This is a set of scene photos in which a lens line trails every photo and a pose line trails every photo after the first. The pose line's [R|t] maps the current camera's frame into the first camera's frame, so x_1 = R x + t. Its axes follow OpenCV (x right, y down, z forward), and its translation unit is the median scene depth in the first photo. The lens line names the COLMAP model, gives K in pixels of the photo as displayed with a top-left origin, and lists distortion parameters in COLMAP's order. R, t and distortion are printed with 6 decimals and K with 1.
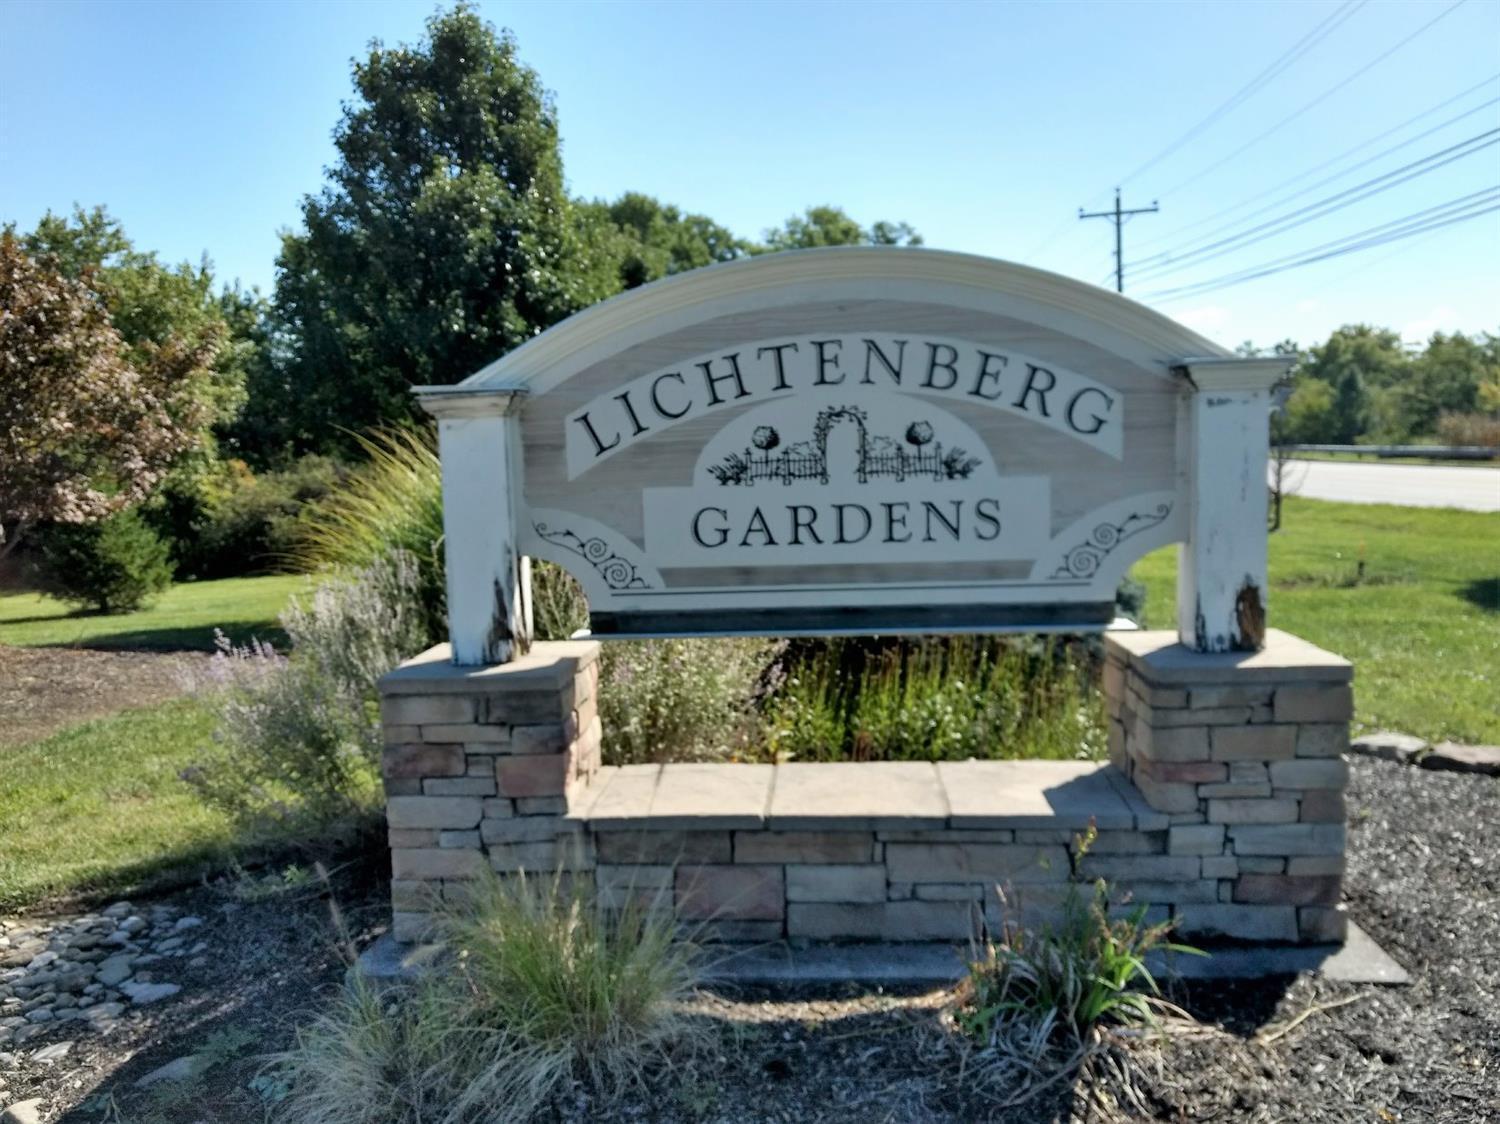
lens RADIAL K [[1172.6, 0, 748.5], [0, 1172.6, 565.9], [0, 0, 1]] dist [0.056660, -0.020293]
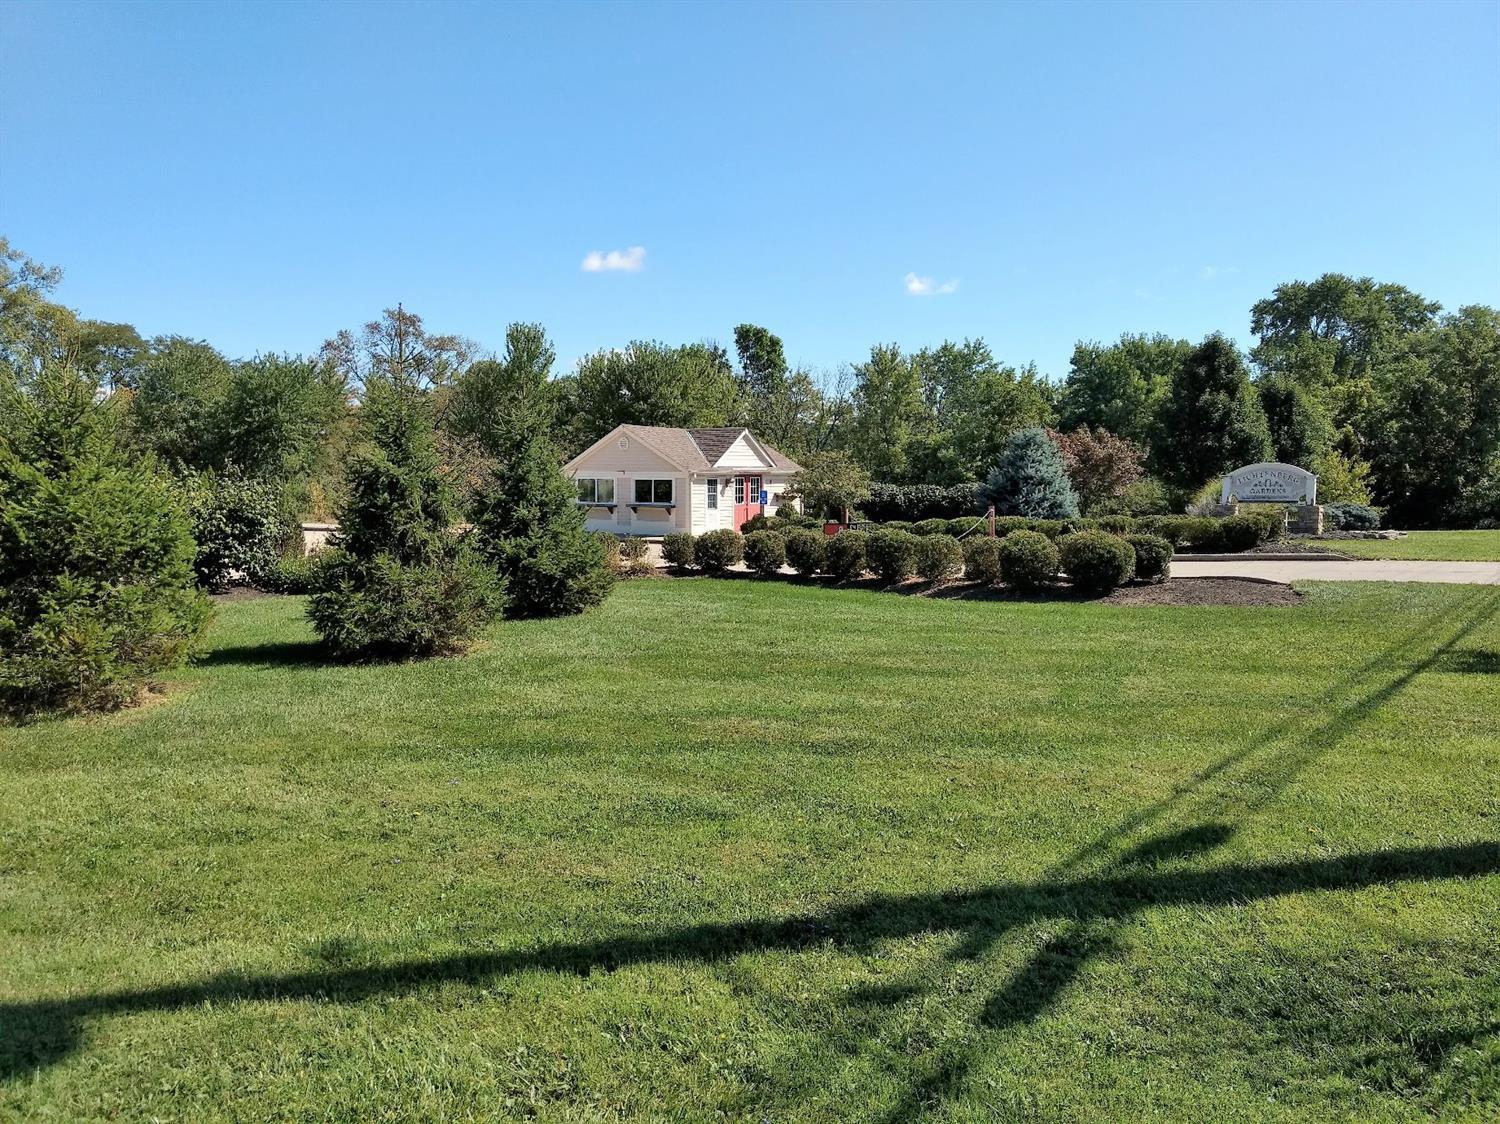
lens RADIAL K [[1172.6, 0, 744.0], [0, 1172.6, 562.2], [0, 0, 1]] dist [0.056660, -0.020293]
pose [[0.845761, 0.064597, -0.529637, 0.404137], [-0.077377, 0.997000, -0.001963, 0.221526], [0.527921, 0.042642, 0.848222, -2.342477]]
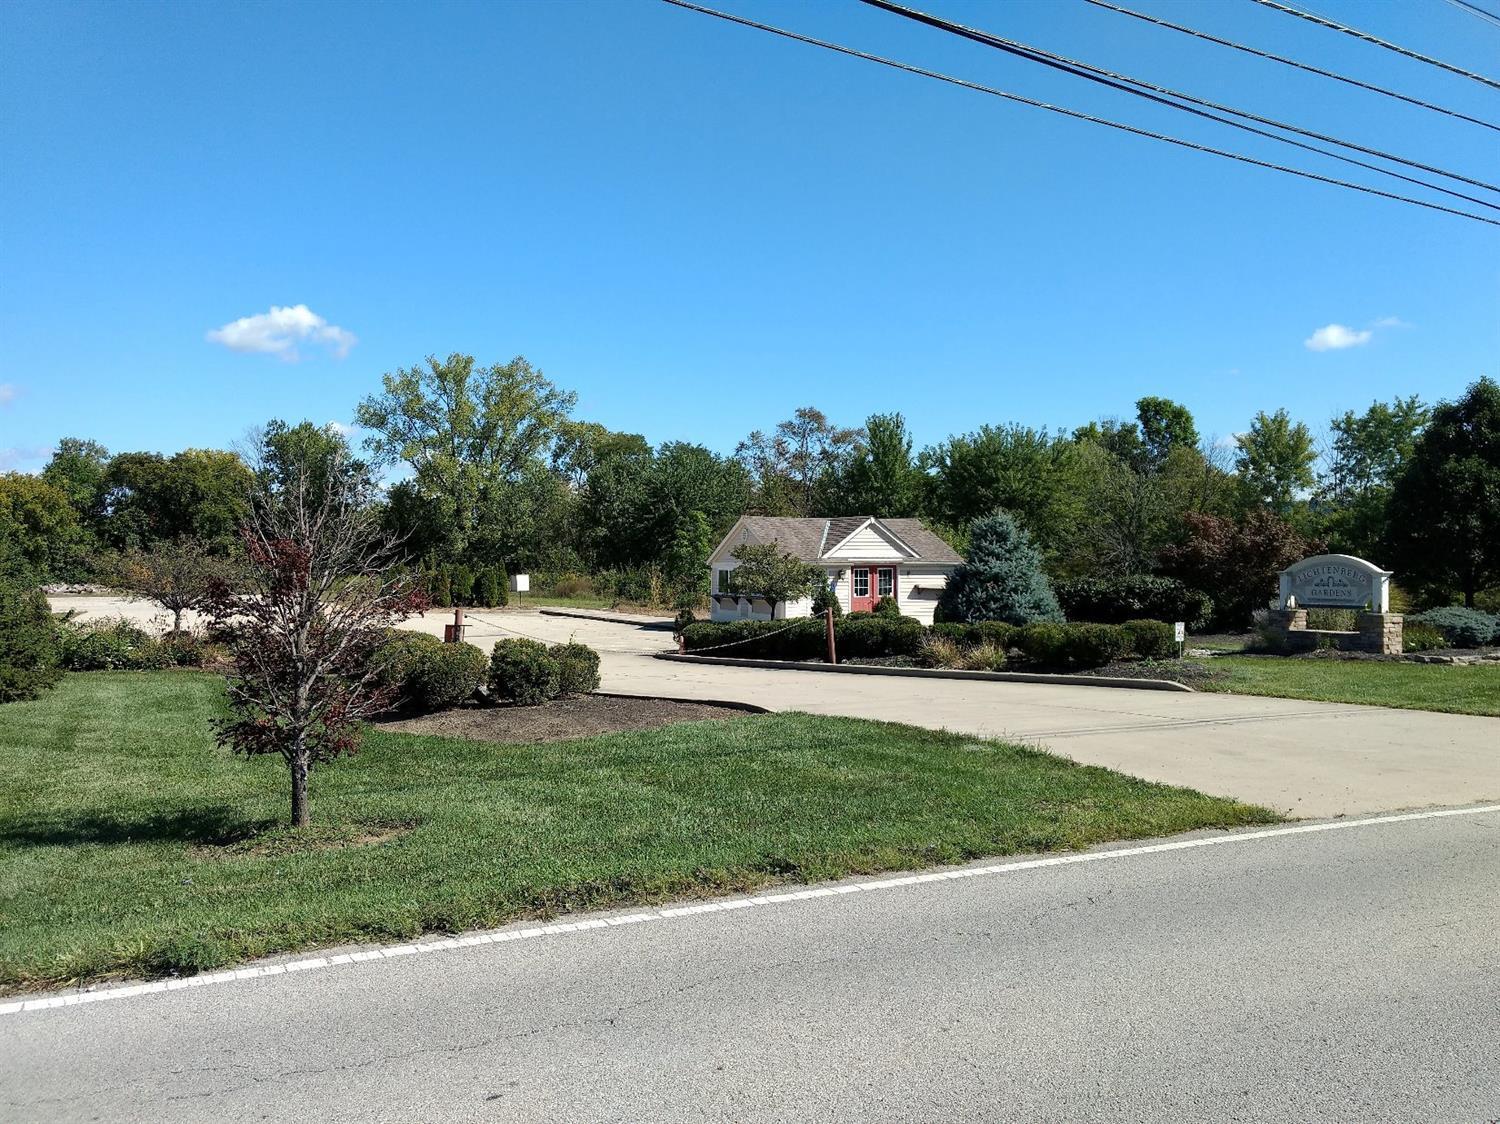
lens RADIAL K [[1172.6, 0, 749.1], [0, 1172.6, 571.4], [0, 0, 1]] dist [0.056660, -0.020293]
pose [[0.496061, 0.033106, -0.867656, 1.135953], [-0.103322, 0.994424, -0.021129, 0.087061], [0.862118, 0.100129, 0.496715, -1.392652]]
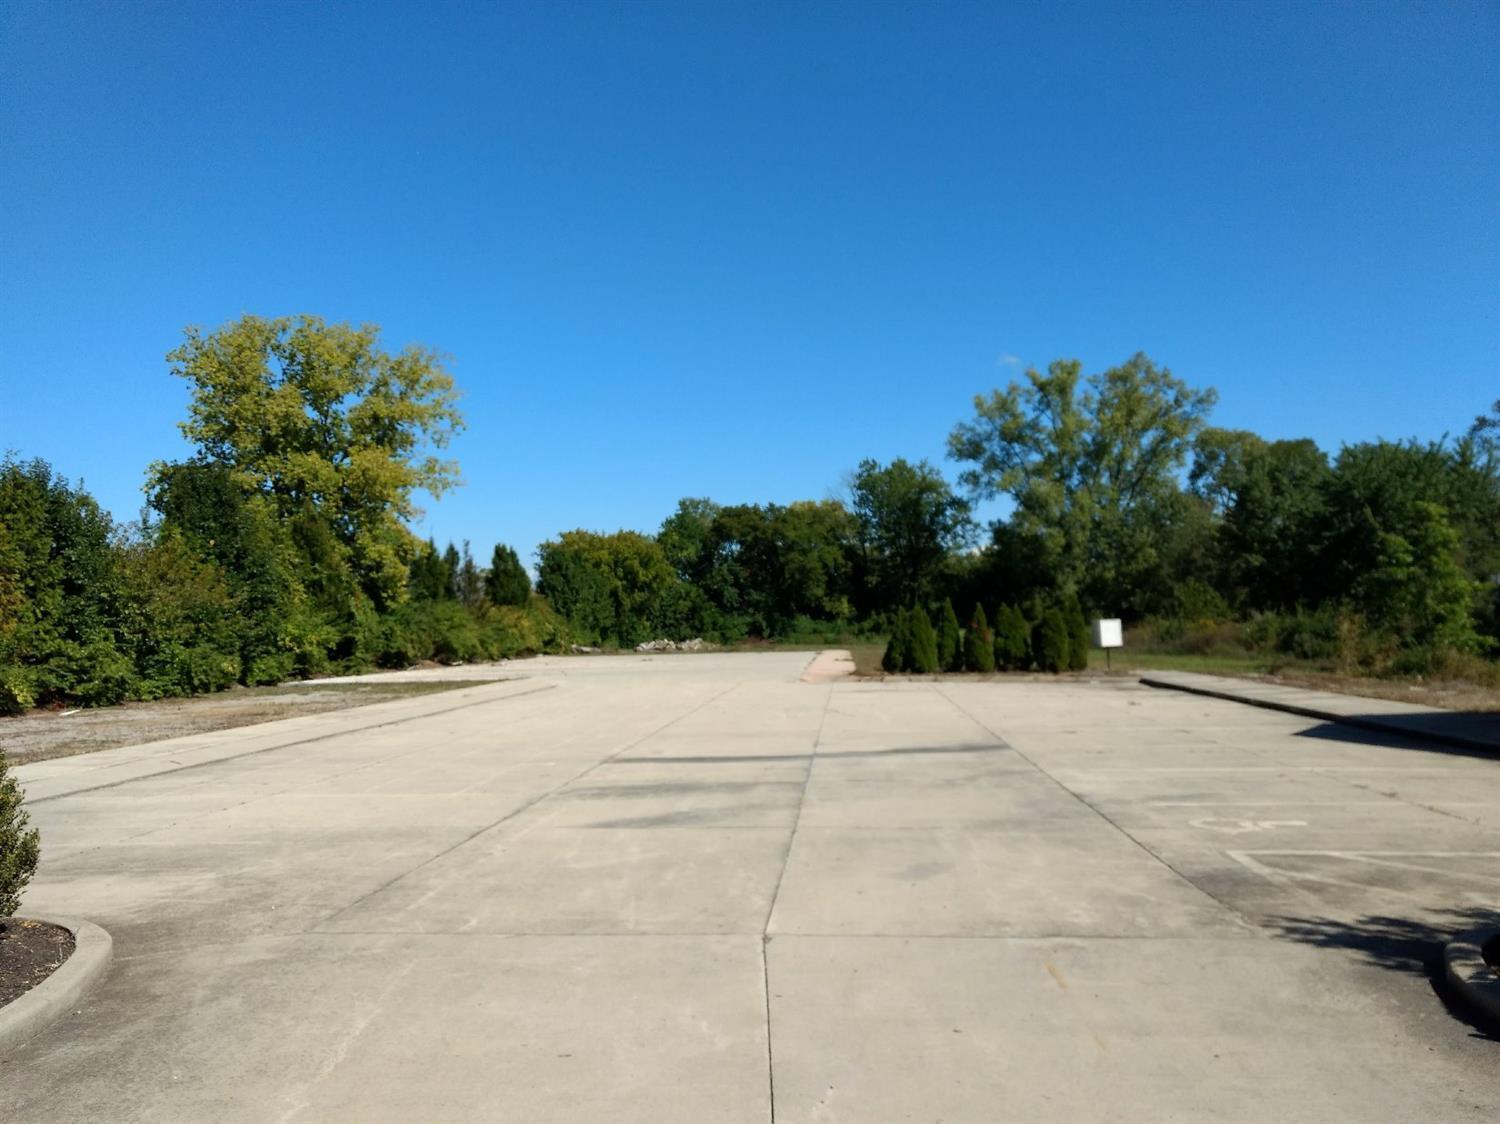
lens RADIAL K [[1172.6, 0, 749.0], [0, 1172.6, 563.9], [0, 0, 1]] dist [0.056660, -0.020293]
pose [[-0.019545, -0.022698, -0.999551, -0.335864], [-0.079856, 0.996584, -0.021069, 0.087546], [0.996615, 0.079409, -0.021291, -0.714618]]
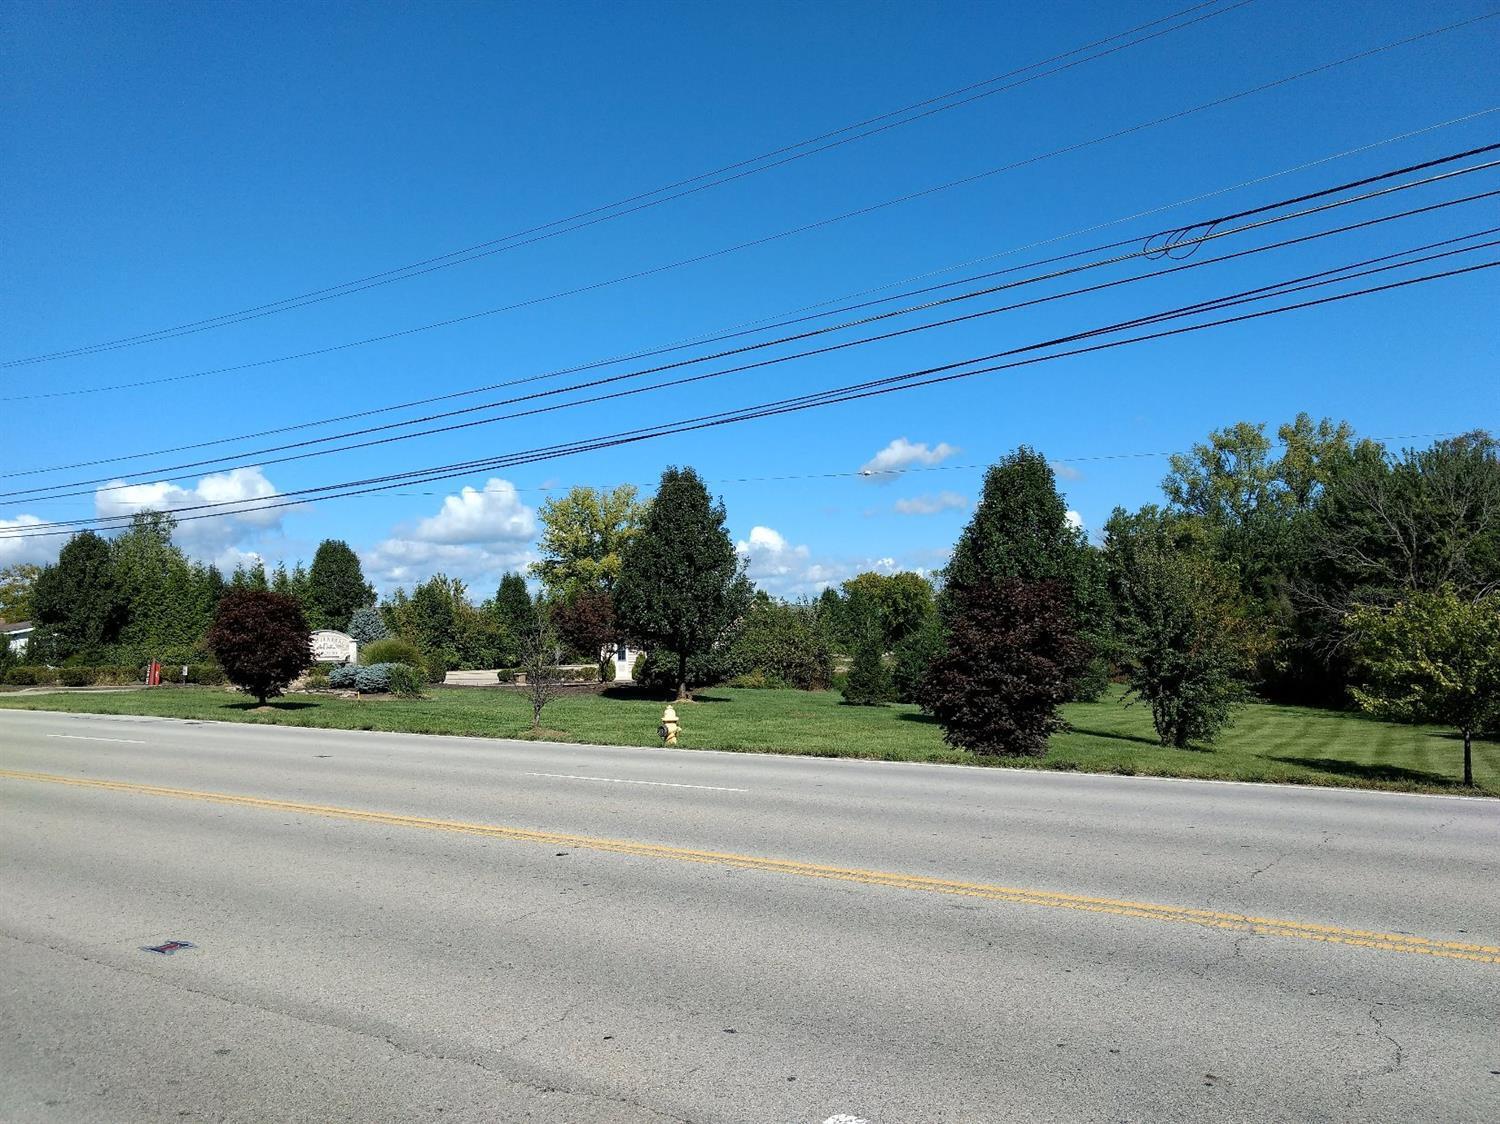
lens RADIAL K [[1172.6, 0, 747.8], [0, 1172.6, 566.0], [0, 0, 1]] dist [0.056660, -0.020293]
pose [[-0.523838, -0.020462, -0.851572, 1.938493], [-0.054444, 0.998472, 0.009499, -0.299068], [0.850076, 0.051339, -0.524151, 2.673151]]
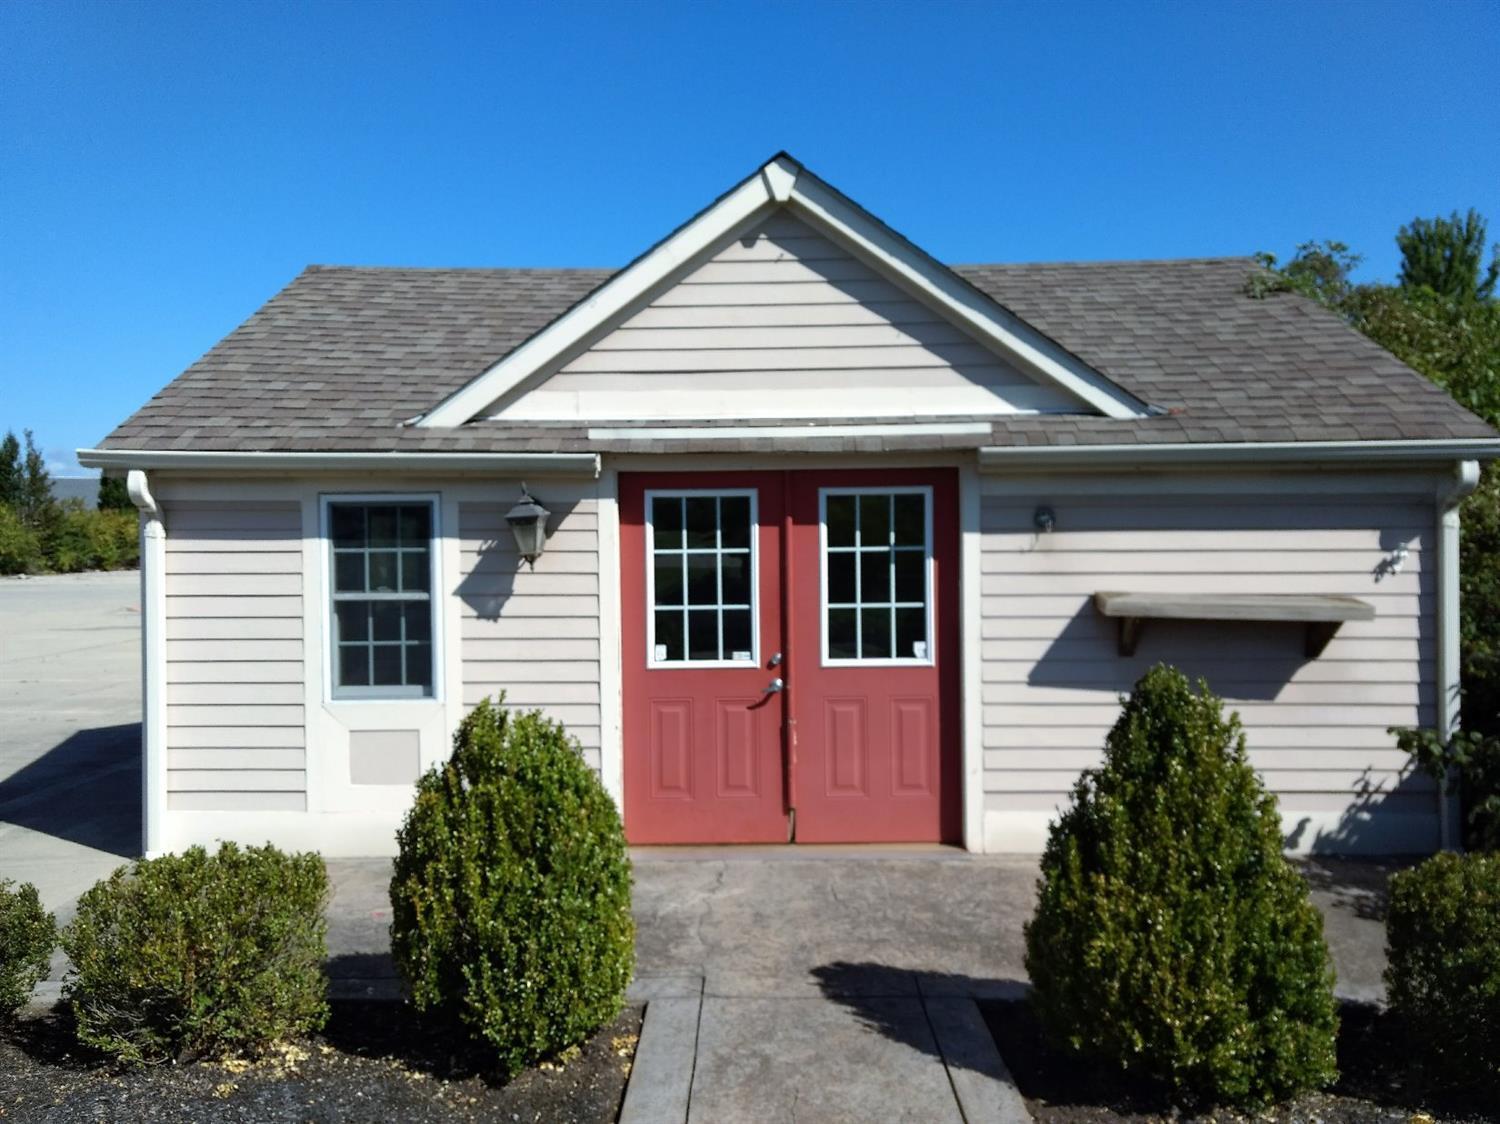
lens RADIAL K [[1172.6, 0, 743.8], [0, 1172.6, 580.6], [0, 0, 1]] dist [0.056660, -0.020293]
pose [[0.051504, 0.067256, -0.996406, -0.814674], [-0.100182, 0.993045, 0.061850, -0.006691], [0.993635, 0.096636, 0.057884, 0.315621]]
